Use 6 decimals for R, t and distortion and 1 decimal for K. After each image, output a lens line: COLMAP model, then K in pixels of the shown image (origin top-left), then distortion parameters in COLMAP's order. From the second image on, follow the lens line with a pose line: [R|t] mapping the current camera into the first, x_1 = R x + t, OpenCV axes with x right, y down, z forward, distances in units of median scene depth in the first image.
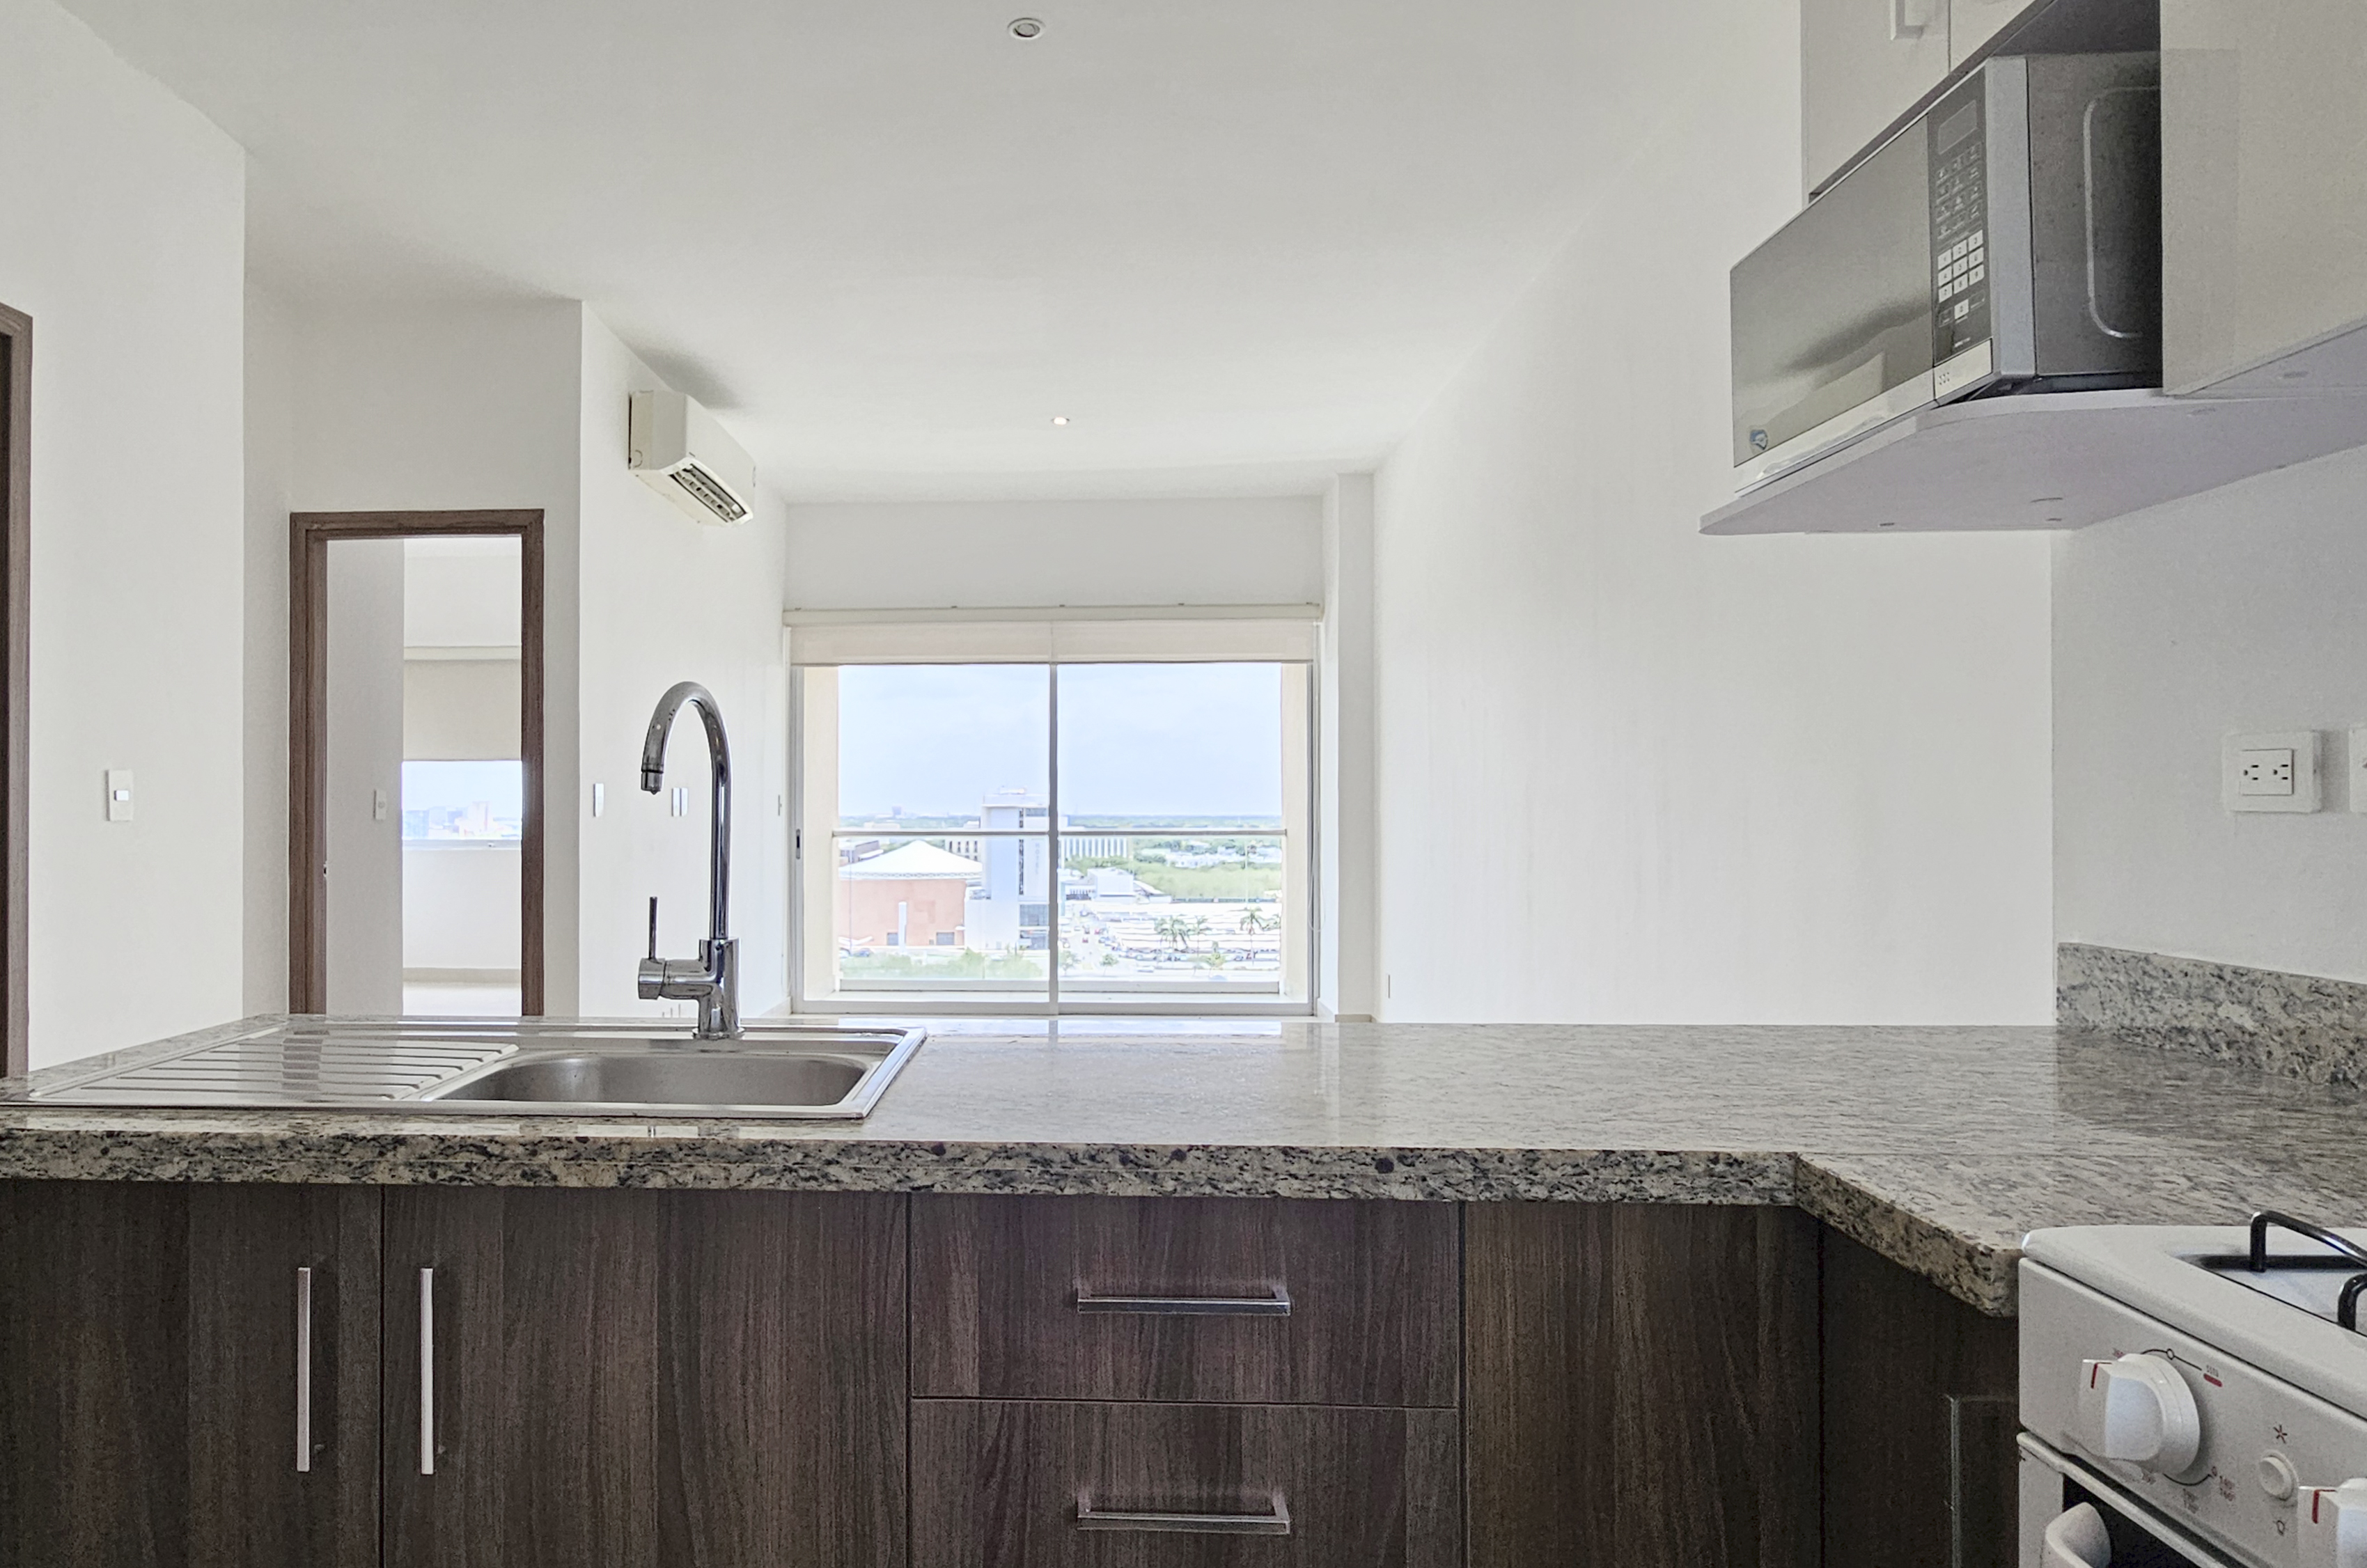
lens RADIAL K [[1459.0, 0, 1003.1], [0, 1459.0, 804.5], [0, 0, 1]] dist [0.001677, -0.000588]
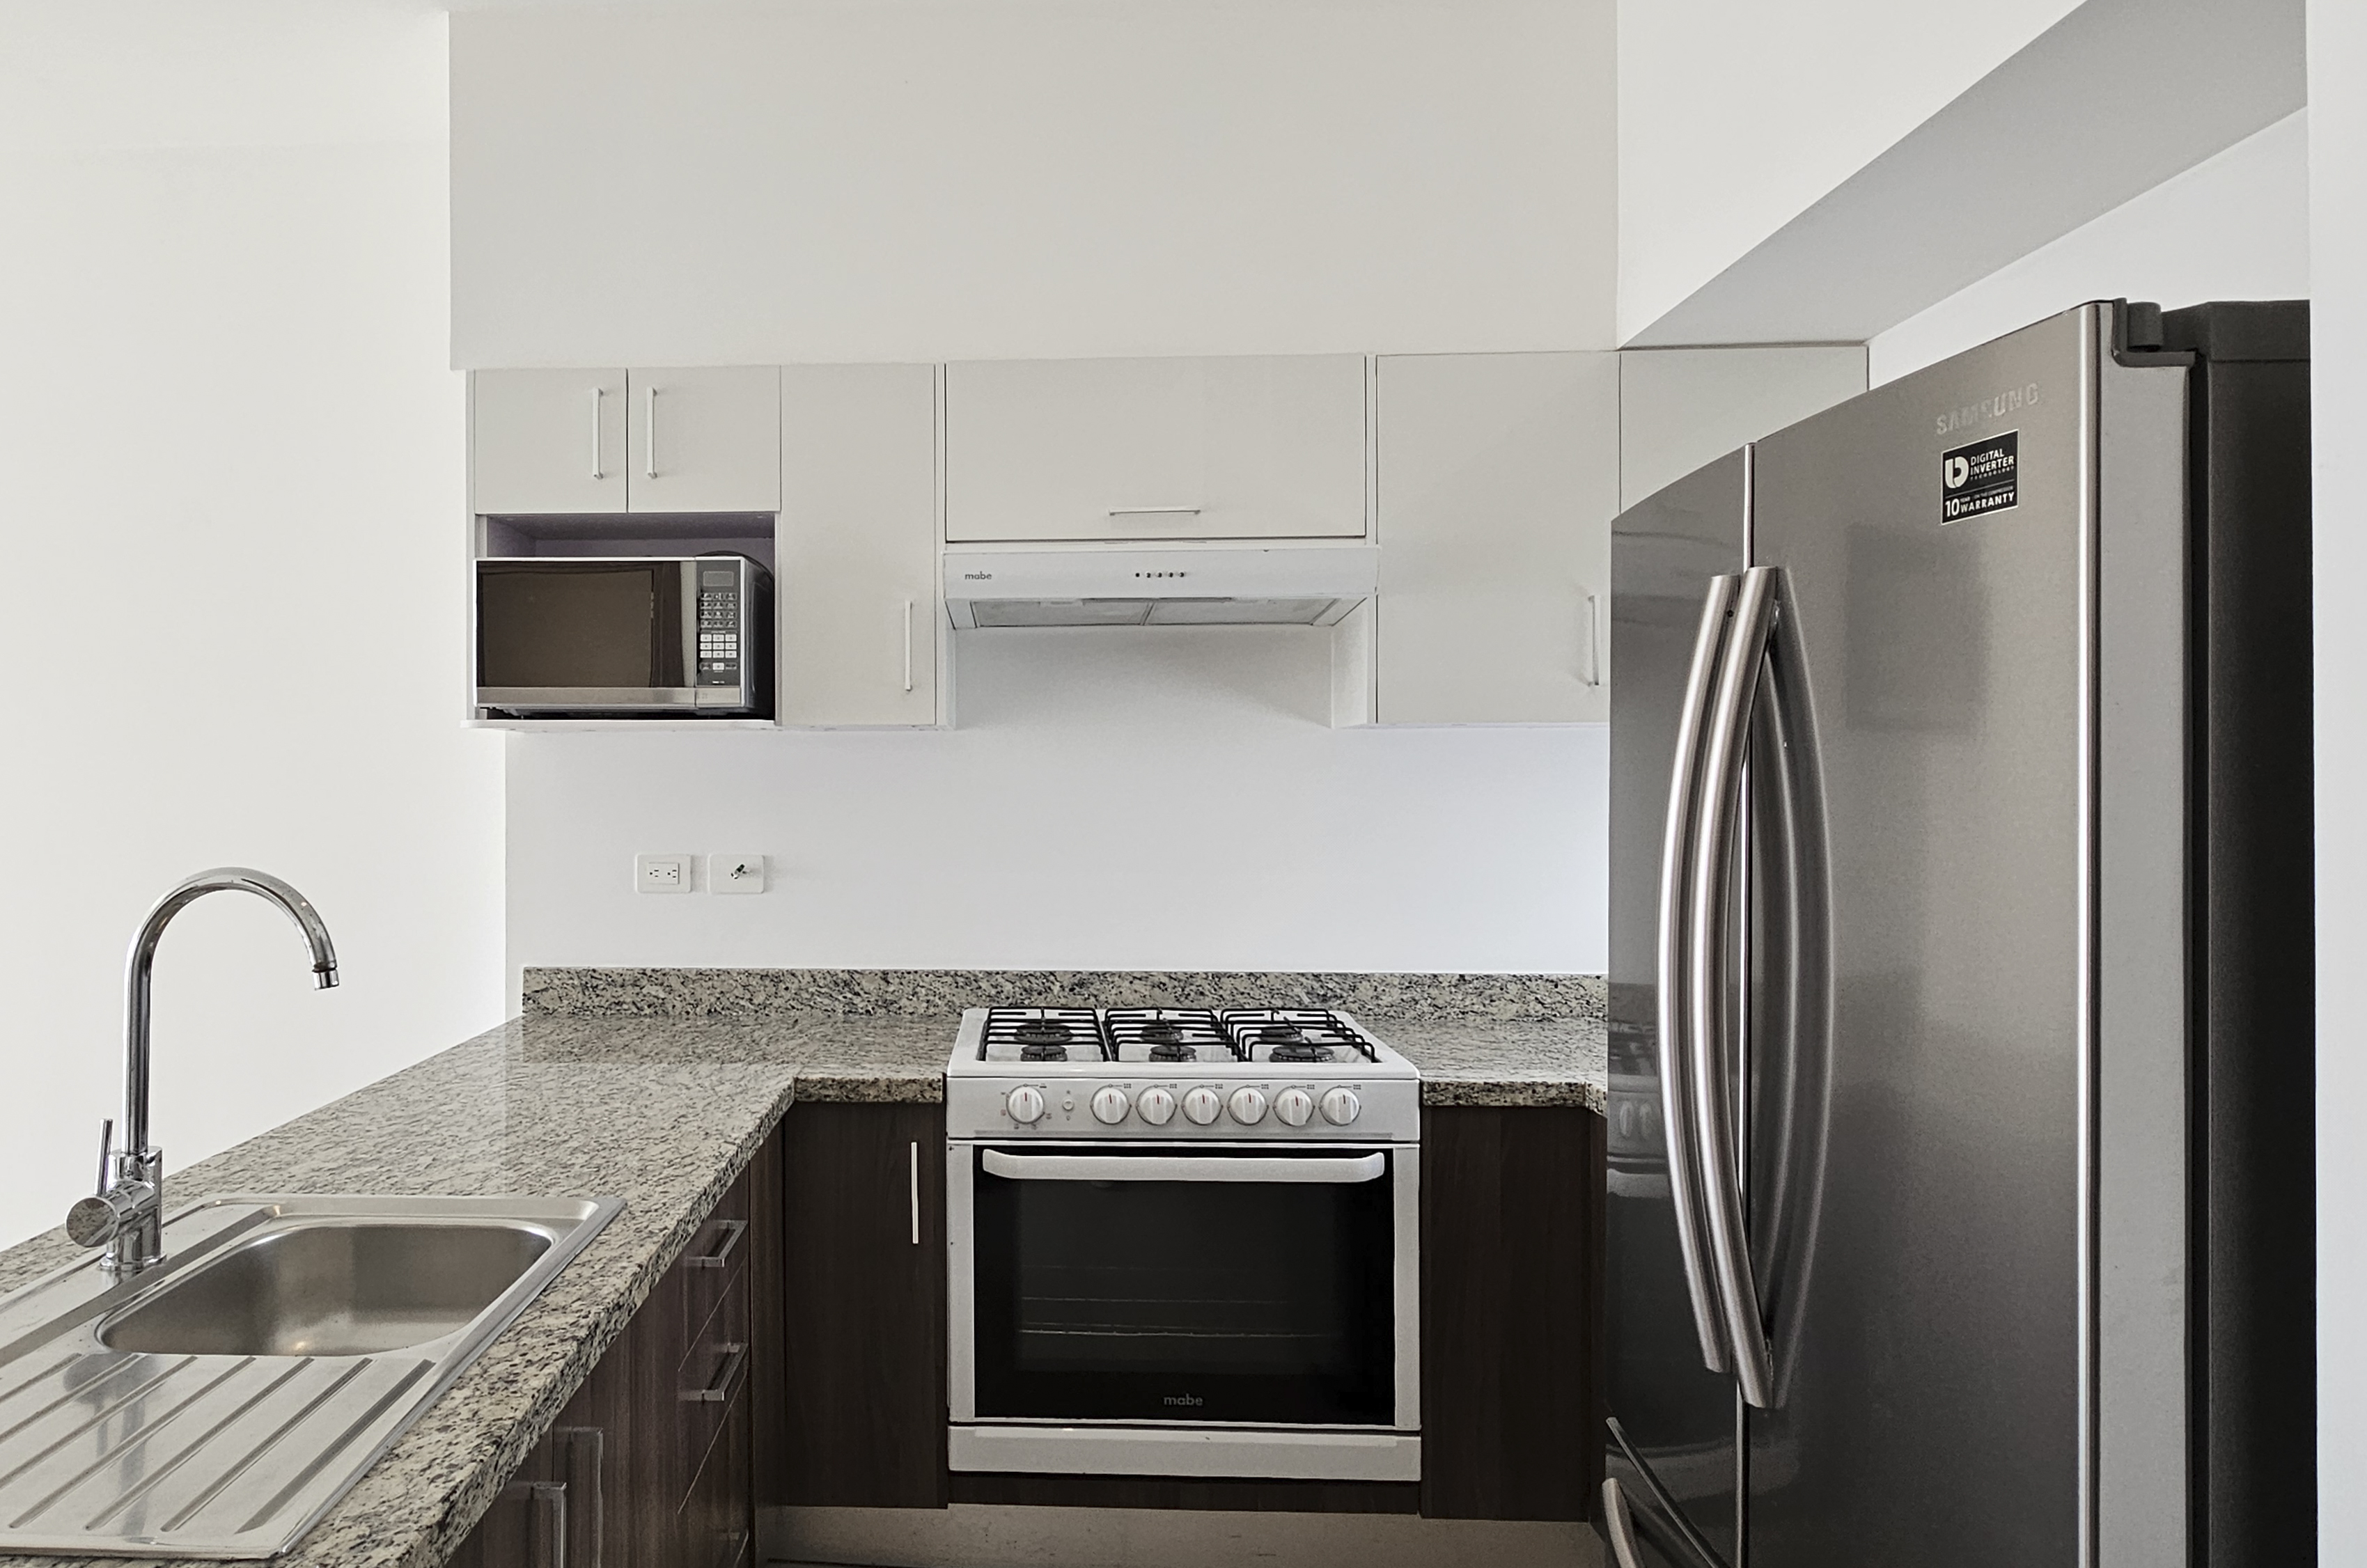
lens RADIAL K [[1433.7, 0, 949.8], [0, 1433.7, 783.3], [0, 0, 1]] dist [-0.001572, -0.002108]
pose [[0.002223, 0.004422, 0.999988, -1.478447], [0.002356, 0.999987, -0.004428, -0.174573], [-0.999995, 0.002366, 0.002212, 0.714852]]
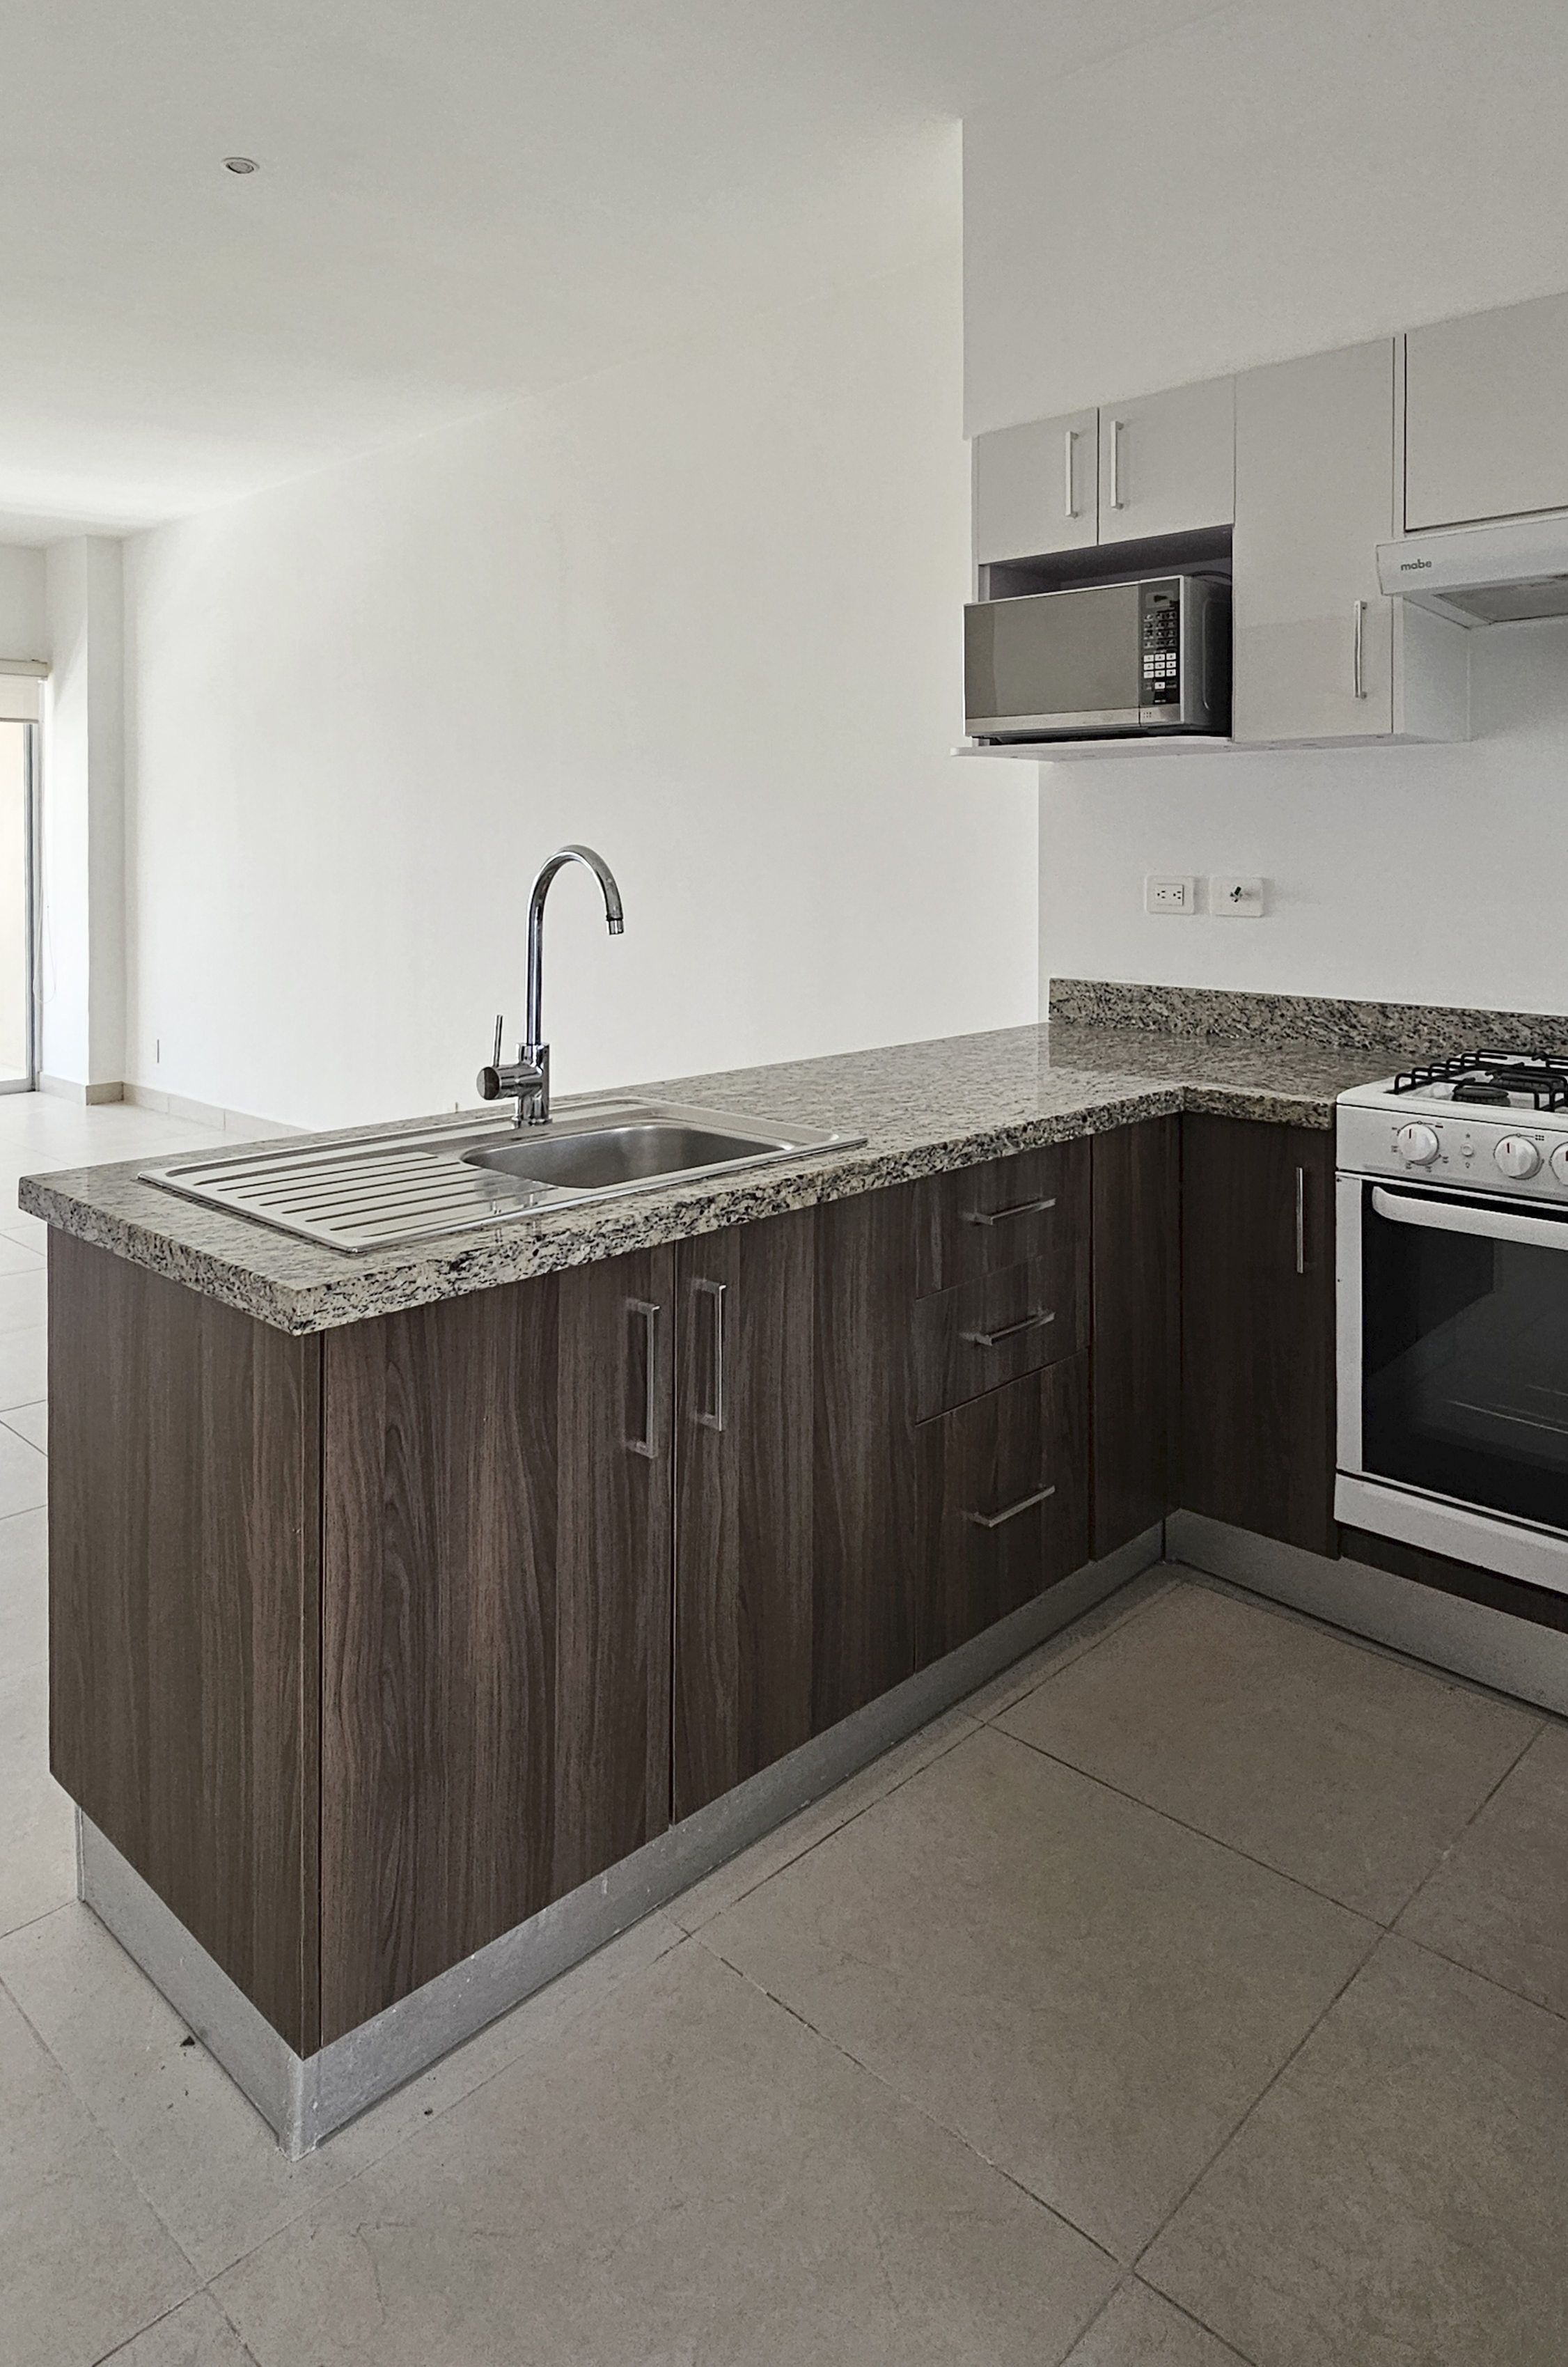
lens RADIAL K [[1459.0, 0, 782.7], [0, 1459.0, 865.6], [0, 0, 1]] dist [0.001677, -0.000588]
pose [[0.652654, -0.005436, 0.757636, -1.401355], [-0.002819, 0.999950, 0.009603, -0.103135], [-0.757651, -0.008403, 0.652606, 0.033001]]
